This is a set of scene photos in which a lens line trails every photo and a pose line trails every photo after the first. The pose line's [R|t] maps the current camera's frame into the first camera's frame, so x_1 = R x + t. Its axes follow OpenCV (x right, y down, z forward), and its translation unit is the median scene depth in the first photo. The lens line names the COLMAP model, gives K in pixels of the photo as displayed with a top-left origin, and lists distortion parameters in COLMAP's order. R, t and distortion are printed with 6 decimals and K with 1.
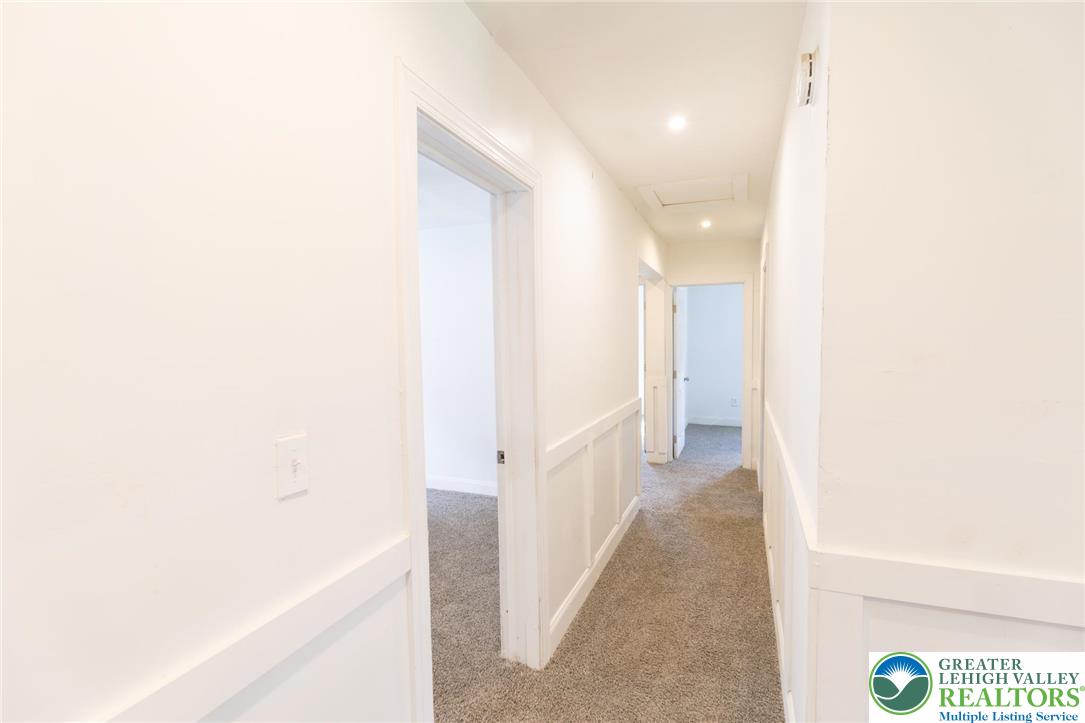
lens RADIAL K [[507.8, 0, 542.5], [0, 507.8, 361.5], [0, 0, 1]] dist [-0.004350, -0.000394]
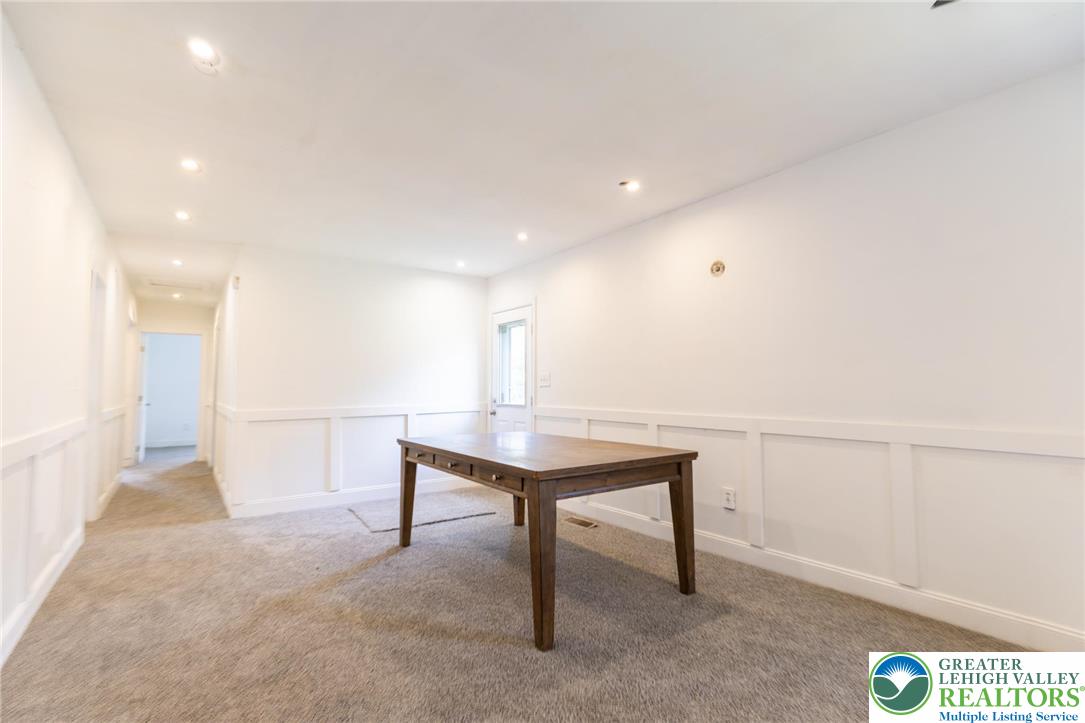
lens RADIAL K [[479.5, 0, 542.5], [0, 479.5, 361.5], [0, 0, 1]] dist [-0.000267, -0.016046]
pose [[0.523601, 0.054532, 0.850216, -0.282612], [0.034717, 0.995755, -0.085247, 0.080734], [-0.851256, 0.074153, 0.519485, -0.611746]]
